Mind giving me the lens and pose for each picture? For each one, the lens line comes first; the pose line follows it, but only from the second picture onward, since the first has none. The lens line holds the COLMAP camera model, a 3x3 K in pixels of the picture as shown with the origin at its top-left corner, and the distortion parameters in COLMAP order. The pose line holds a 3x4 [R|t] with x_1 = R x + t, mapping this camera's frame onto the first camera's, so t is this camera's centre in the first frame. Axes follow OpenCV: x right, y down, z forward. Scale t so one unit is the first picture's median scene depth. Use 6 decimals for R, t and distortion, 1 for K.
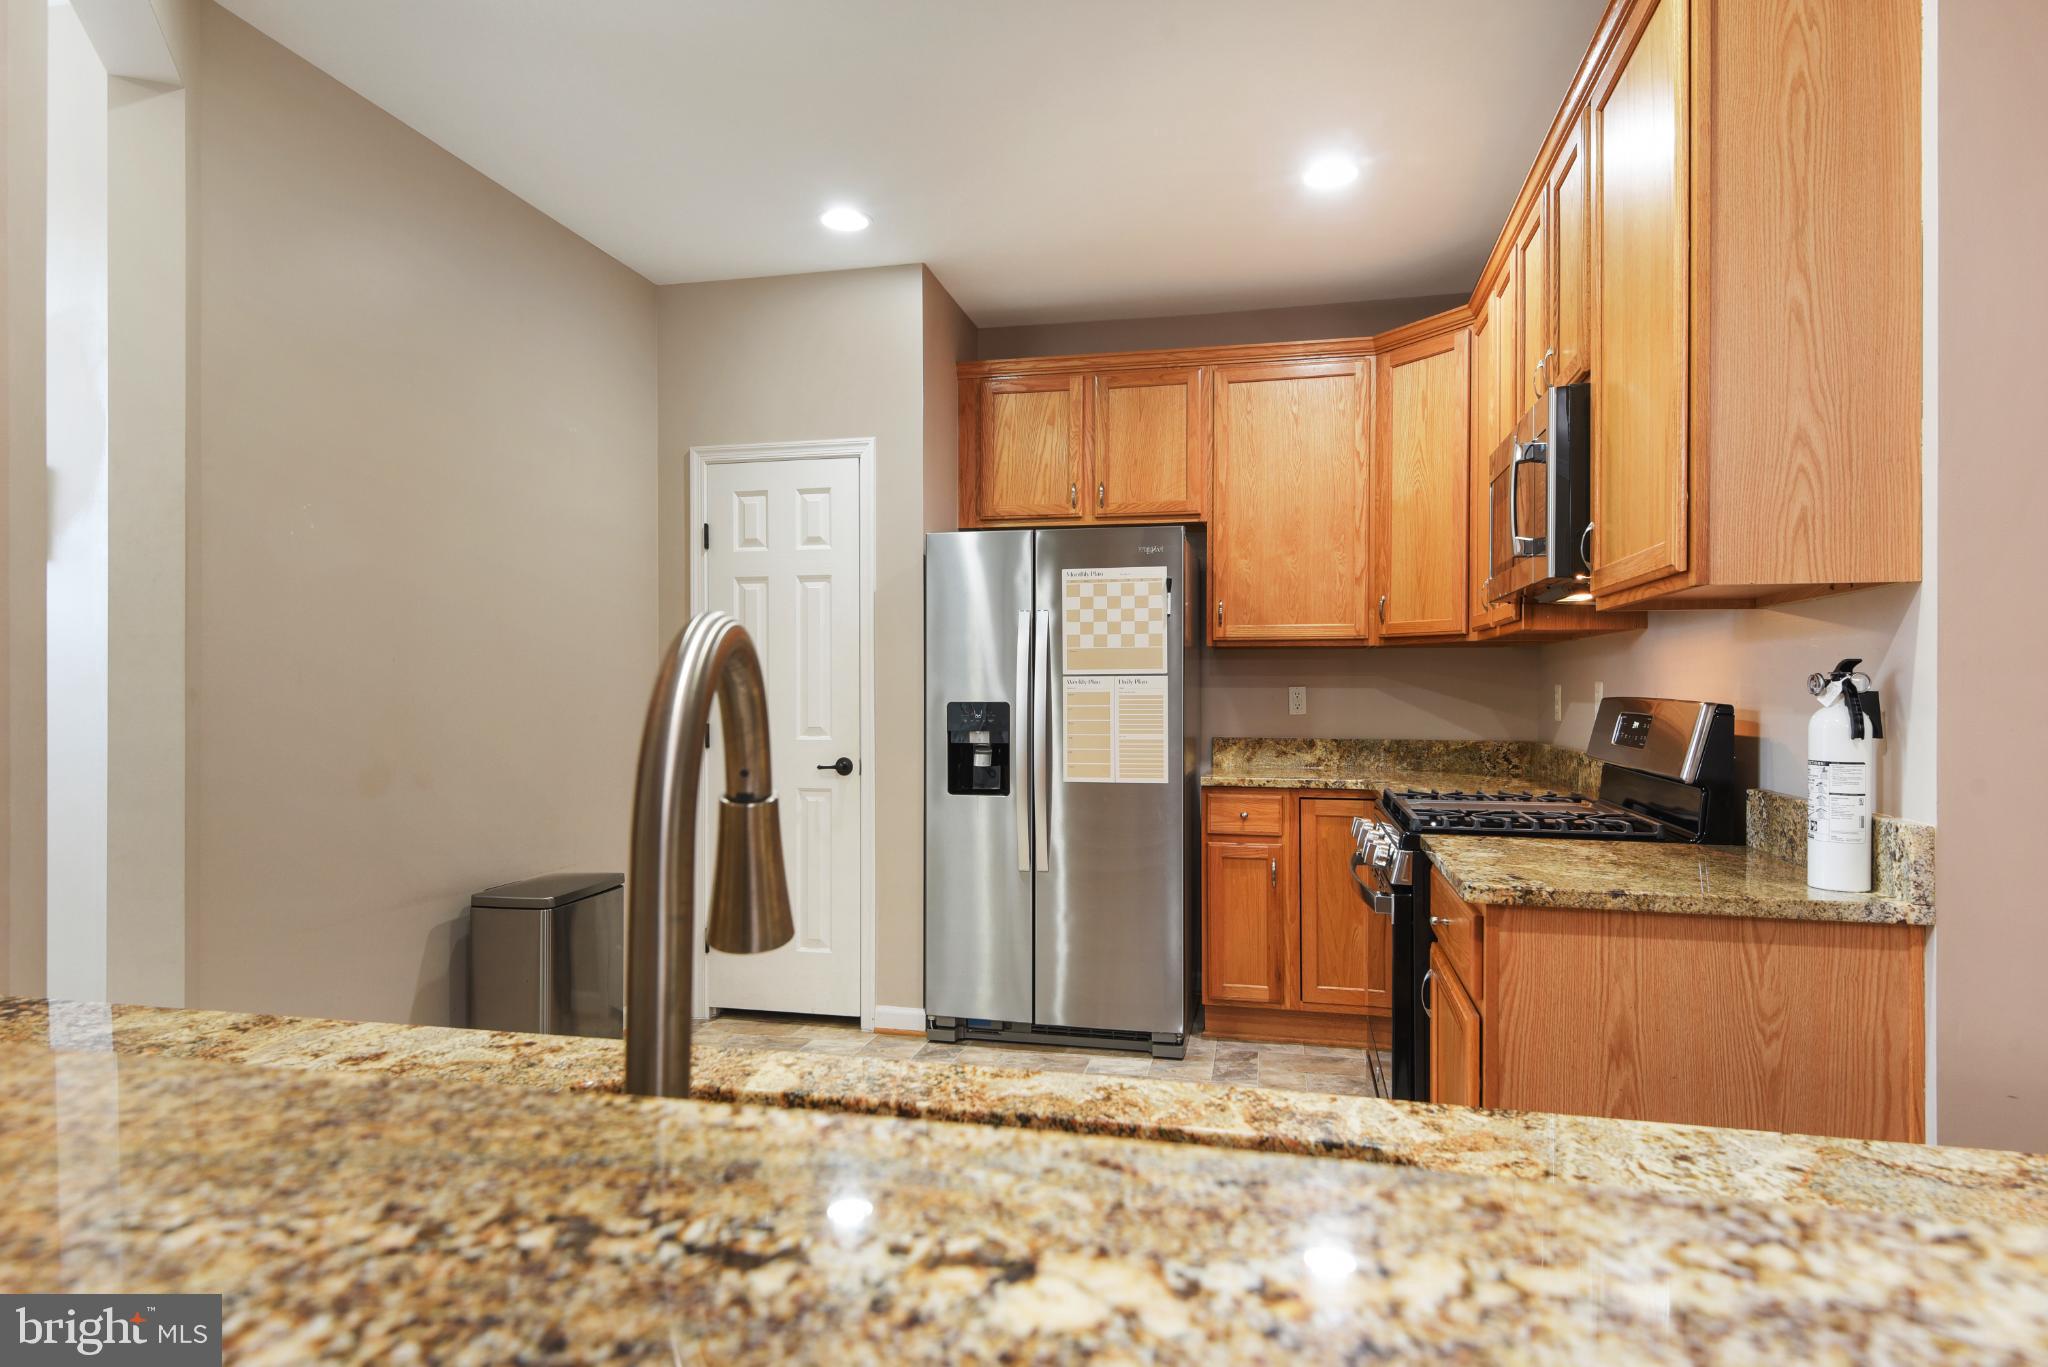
lens RADIAL K [[1104.1, 0, 994.0], [0, 1104.1, 712.4], [0, 0, 1]] dist [0.017544, -0.000638]
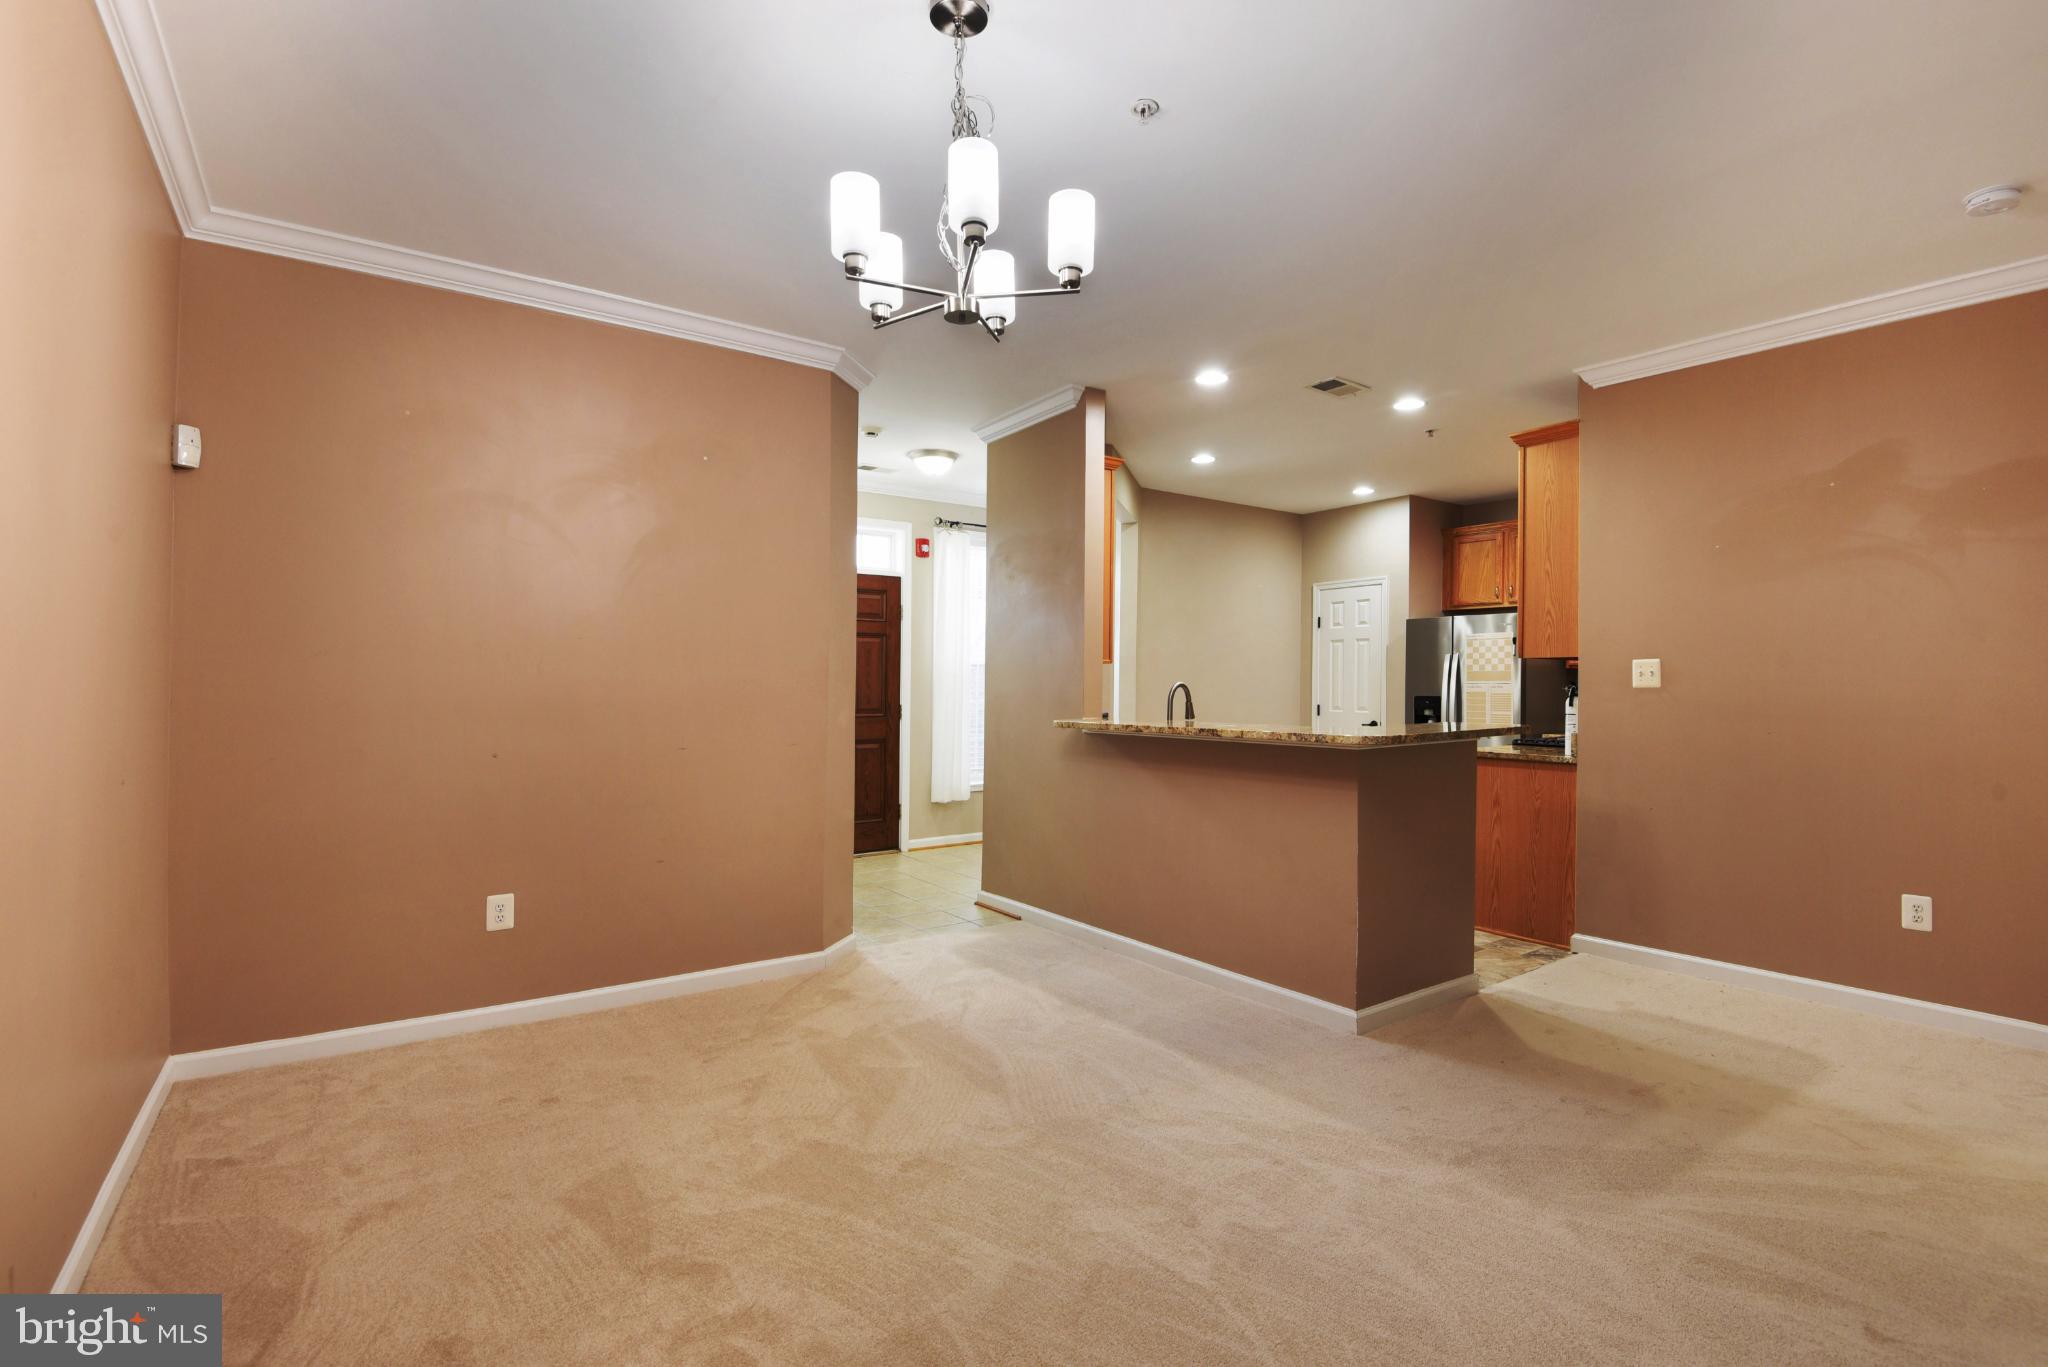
lens RADIAL K [[1013.5, 0, 1000.9], [0, 1013.5, 666.3], [0, 0, 1]] dist [-0.033175, -0.001584]
pose [[0.729809, -0.010182, -0.683576, 0.749295], [-0.020195, 0.999132, -0.036442, 0.022681], [0.683353, 0.040400, 0.728969, -1.055362]]
